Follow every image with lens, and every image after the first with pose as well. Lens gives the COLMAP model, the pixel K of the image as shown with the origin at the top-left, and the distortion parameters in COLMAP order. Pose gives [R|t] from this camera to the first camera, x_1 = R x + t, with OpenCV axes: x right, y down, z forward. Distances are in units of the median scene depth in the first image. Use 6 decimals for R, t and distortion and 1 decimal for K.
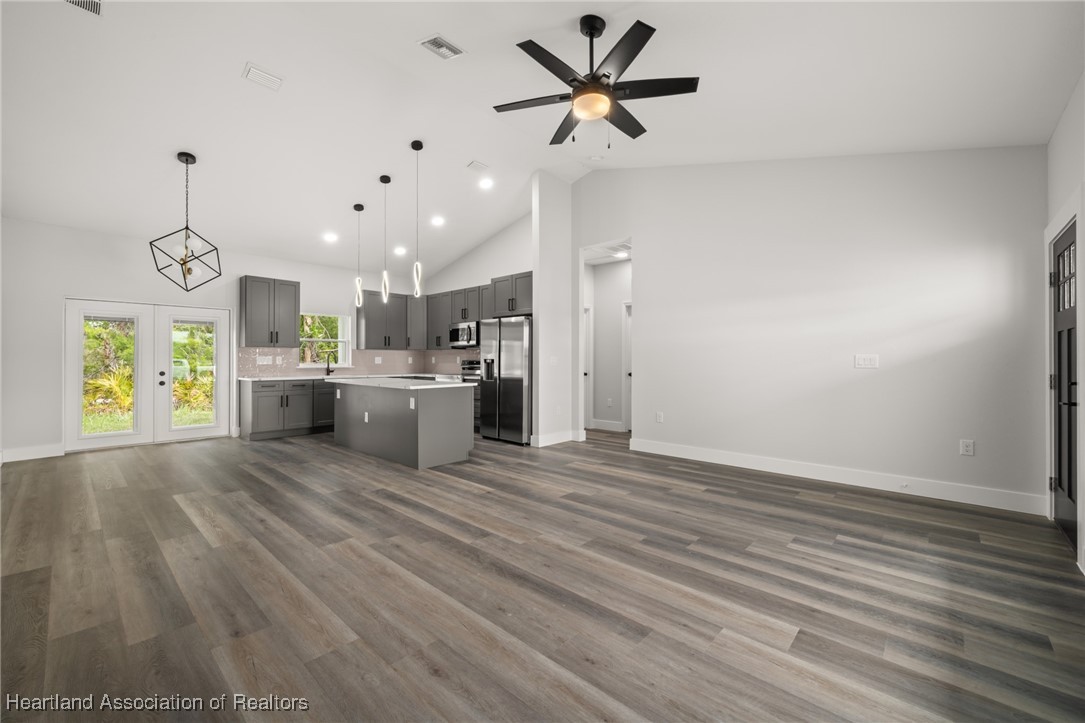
lens RADIAL K [[433.6, 0, 535.3], [0, 433.6, 358.3], [0, 0, 1]] dist [0.000916, -0.000337]
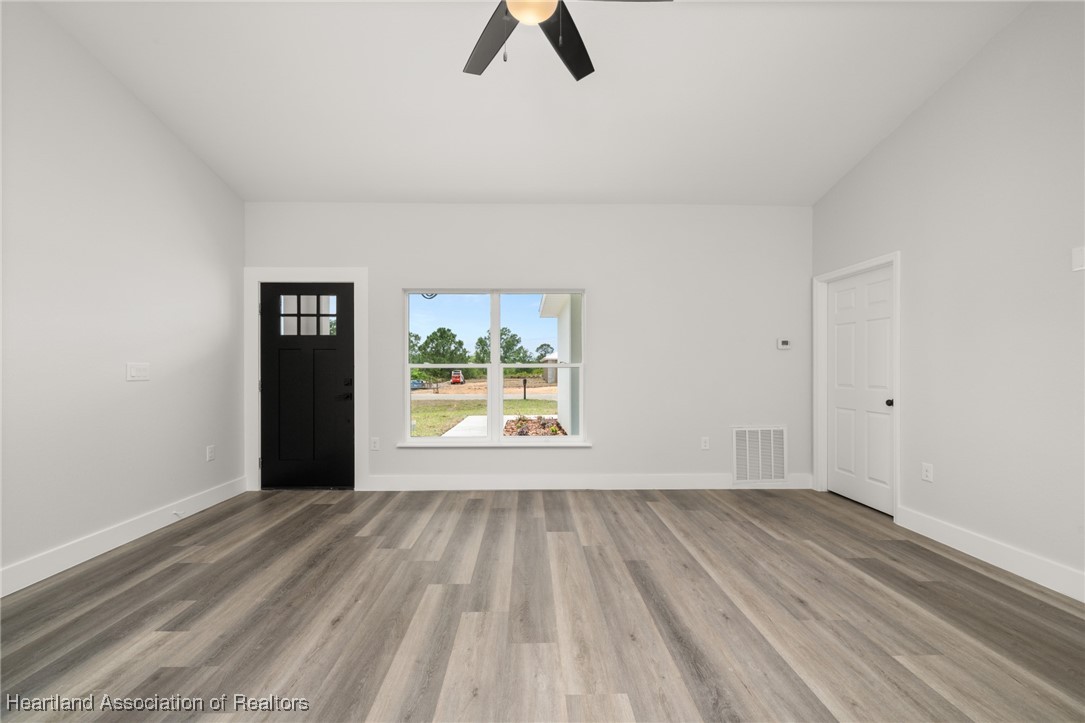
lens RADIAL K [[414.1, 0, 532.3], [0, 414.1, 367.7], [0, 0, 1]] dist [-0.003264, 0.000756]
pose [[-0.687869, -0.000142, 0.725835, -0.346317], [-0.004061, 0.999985, -0.003653, 0.001672], [-0.725824, -0.005461, -0.687859, 1.476983]]
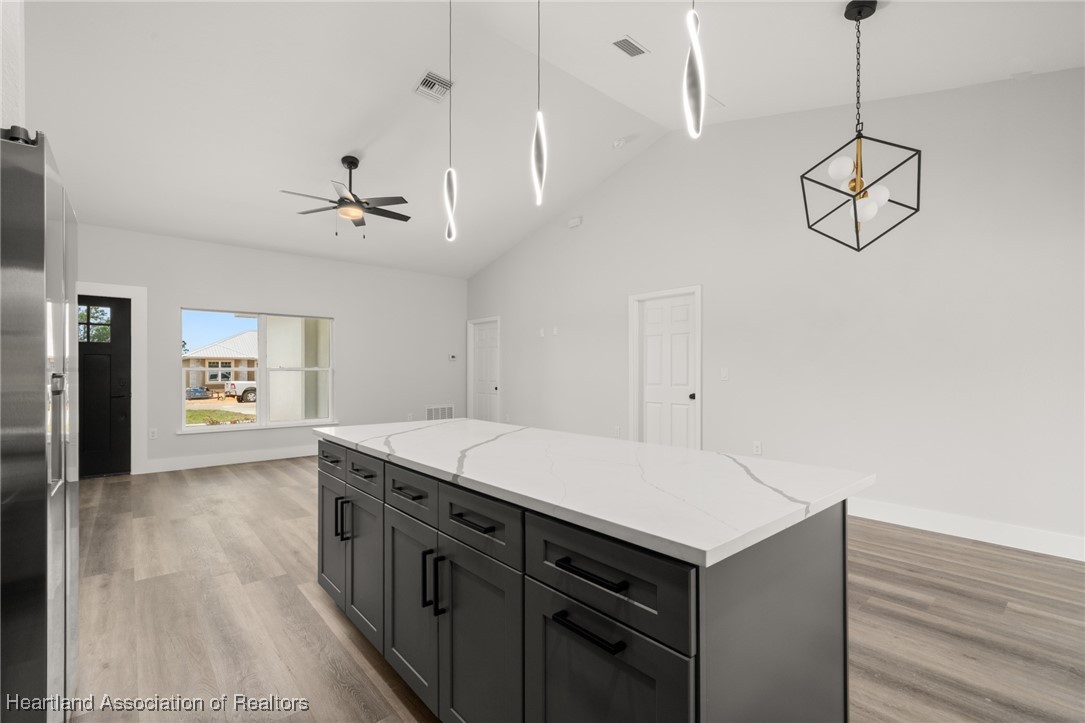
lens RADIAL K [[486.8, 0, 537.3], [0, 486.8, 371.6], [0, 0, 1]] dist [-0.001360, 0.000271]
pose [[-0.992327, -0.003241, 0.123601, -0.785740], [-0.003638, 0.999989, -0.002986, 0.003762], [-0.123590, -0.003413, -0.992327, 2.739757]]
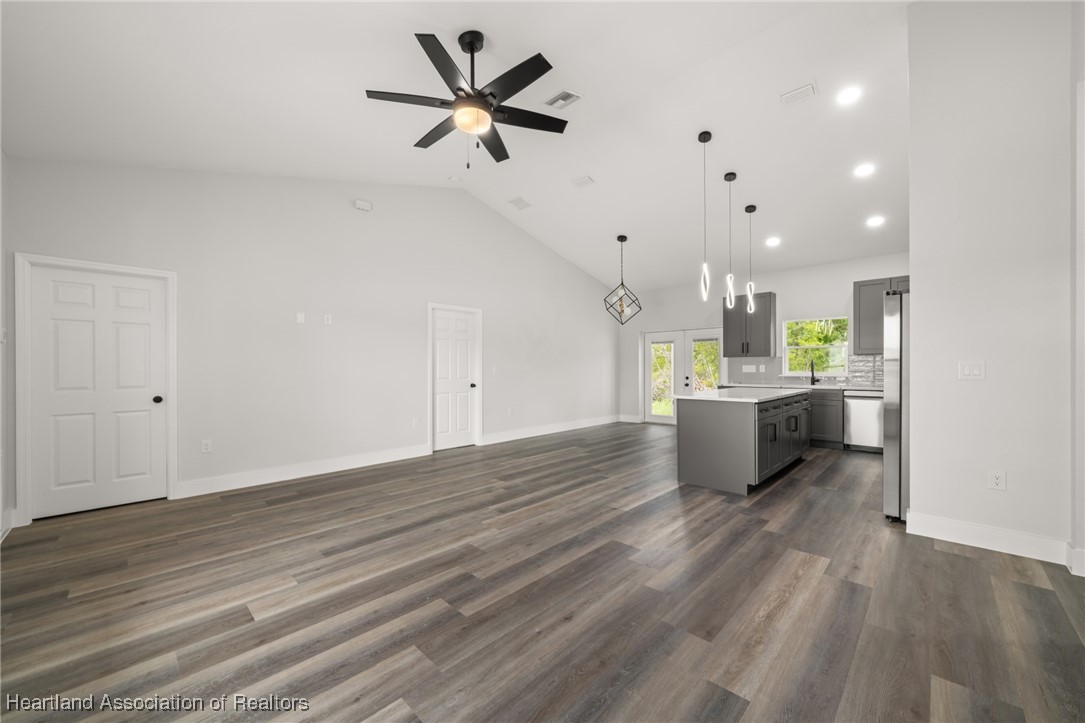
lens RADIAL K [[414.1, 0, 539.5], [0, 414.1, 367.6], [0, 0, 1]] dist [-0.003264, 0.000756]
pose [[-0.021848, -0.002910, -0.999757, 1.122781], [0.007919, 0.999964, -0.003084, 0.002982], [0.999730, -0.007985, -0.021824, 1.200261]]
